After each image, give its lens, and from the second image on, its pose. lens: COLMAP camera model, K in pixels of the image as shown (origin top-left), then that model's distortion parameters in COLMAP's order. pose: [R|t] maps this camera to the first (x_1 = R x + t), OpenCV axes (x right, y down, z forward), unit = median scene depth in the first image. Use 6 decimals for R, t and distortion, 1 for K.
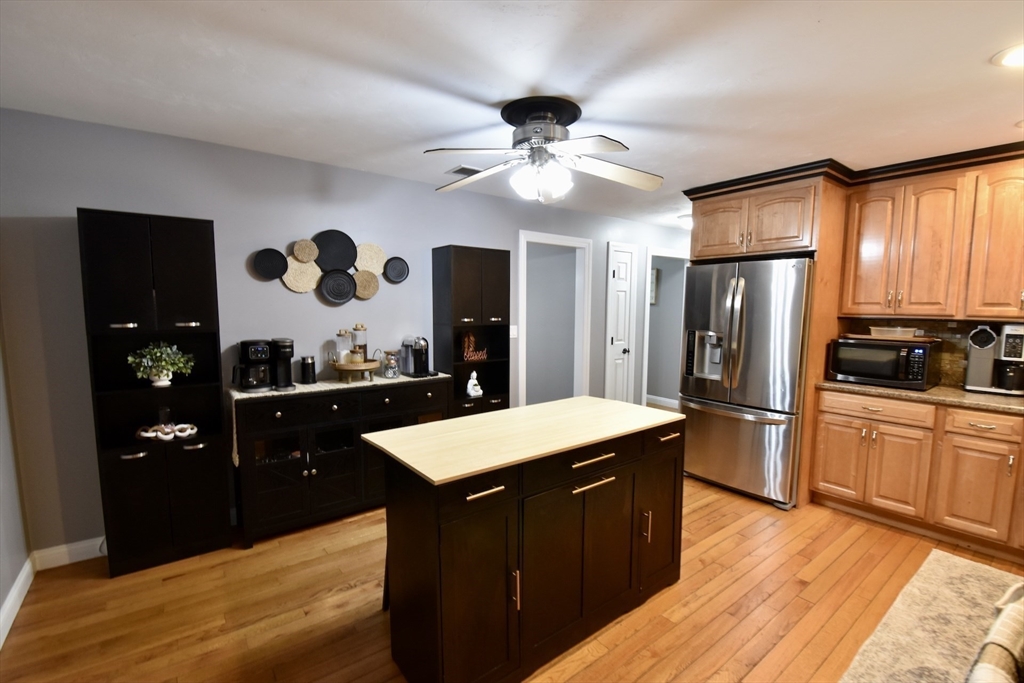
lens RADIAL K [[449.7, 0, 515.2], [0, 449.7, 350.5], [0, 0, 1]] dist [0.001160, -0.013432]
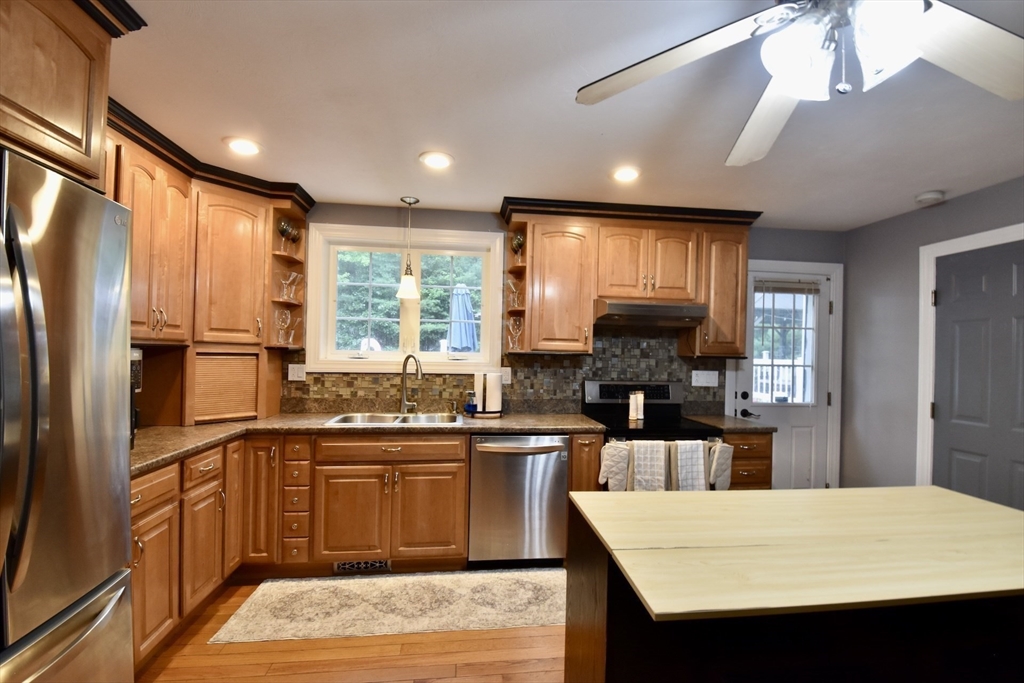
lens RADIAL K [[466.2, 0, 522.5], [0, 466.2, 352.5], [0, 0, 1]] dist [-0.001690, -0.000820]
pose [[-0.869048, -0.019462, 0.494344, 0.074529], [0.027239, 0.995828, 0.087091, -0.090759], [-0.493977, 0.089152, -0.864893, 1.180403]]
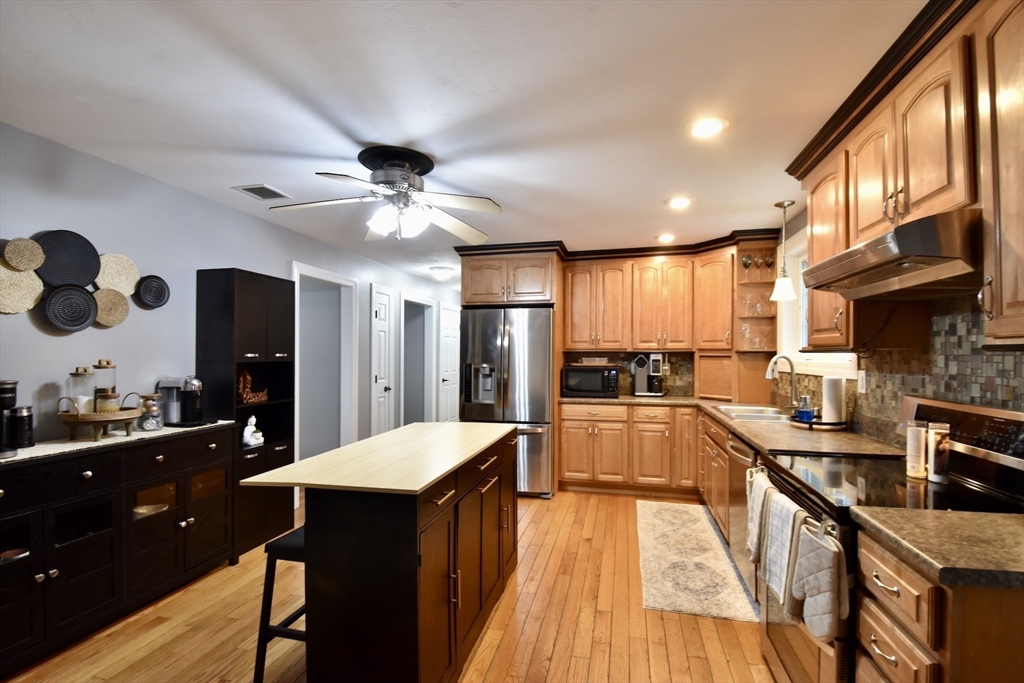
lens RADIAL K [[449.7, 0, 512.9], [0, 449.7, 350.8], [0, 0, 1]] dist [0.001160, -0.013432]
pose [[0.777654, 0.002858, 0.628686, -0.307352], [0.063544, 0.994511, -0.083123, 0.032179], [-0.625473, 0.104590, 0.773204, 0.013565]]
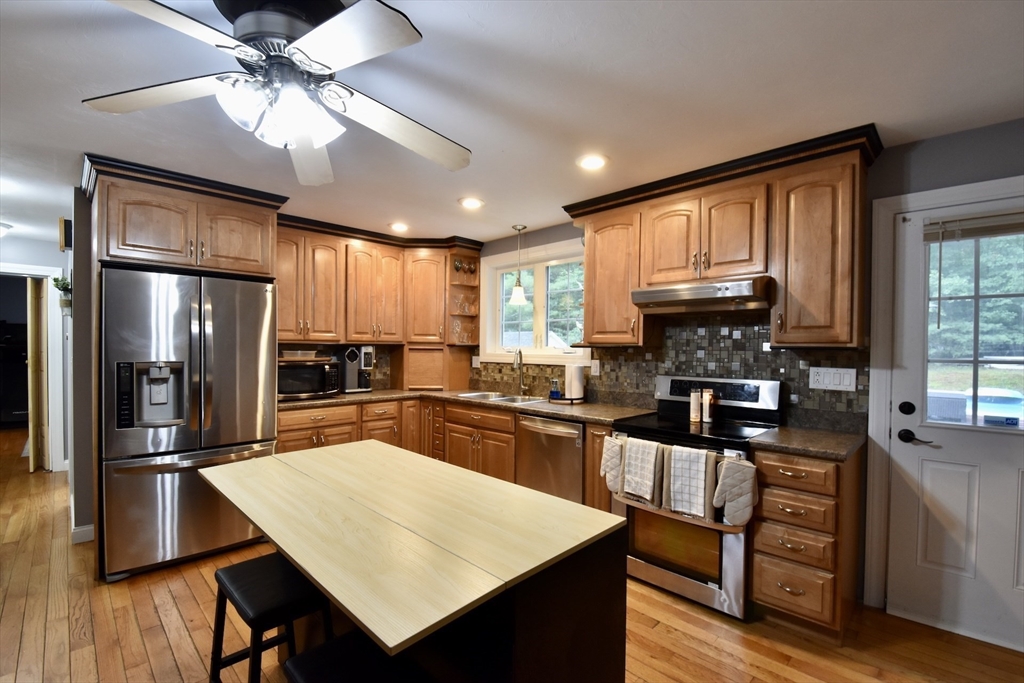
lens RADIAL K [[449.7, 0, 519.9], [0, 449.7, 349.5], [0, 0, 1]] dist [0.001160, -0.013432]
pose [[-0.153661, -0.009093, 0.988082, -0.448738], [0.089170, 0.995750, 0.023031, -0.030110], [-0.984092, 0.091646, -0.152197, 0.603665]]
